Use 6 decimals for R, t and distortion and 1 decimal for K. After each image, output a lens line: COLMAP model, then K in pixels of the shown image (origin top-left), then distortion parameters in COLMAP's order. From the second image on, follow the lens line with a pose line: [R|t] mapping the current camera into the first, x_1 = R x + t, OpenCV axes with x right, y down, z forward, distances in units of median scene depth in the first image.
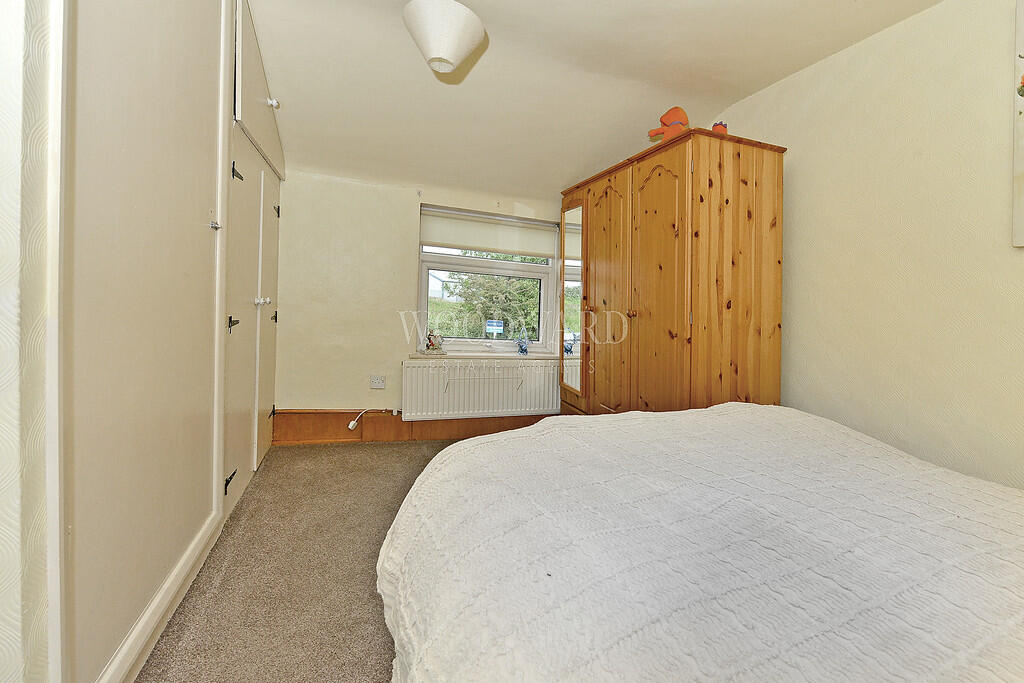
lens RADIAL K [[403.7, 0, 508.7], [0, 403.7, 289.6], [0, 0, 1]] dist [-0.011614, -0.000023]
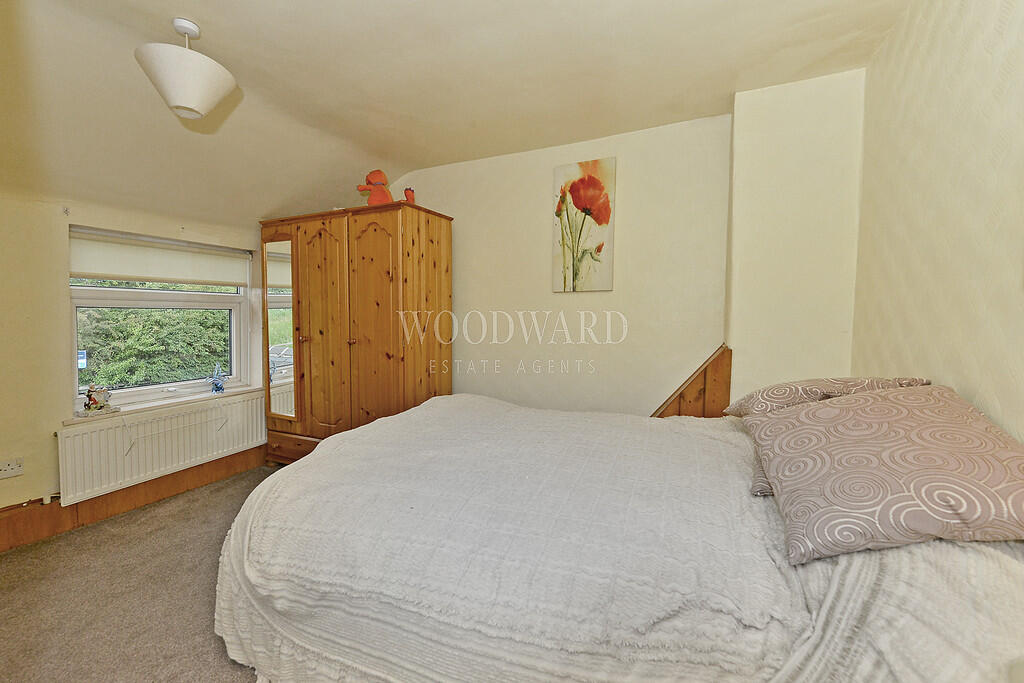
lens RADIAL K [[406.4, 0, 512.0], [0, 406.4, 341.5], [0, 0, 1]] dist [-0.000665, -0.000024]
pose [[0.678492, -0.099867, 0.727788, -0.255261], [0.019058, 0.992776, 0.118461, -0.076430], [-0.734360, -0.066505, 0.675494, -0.159725]]
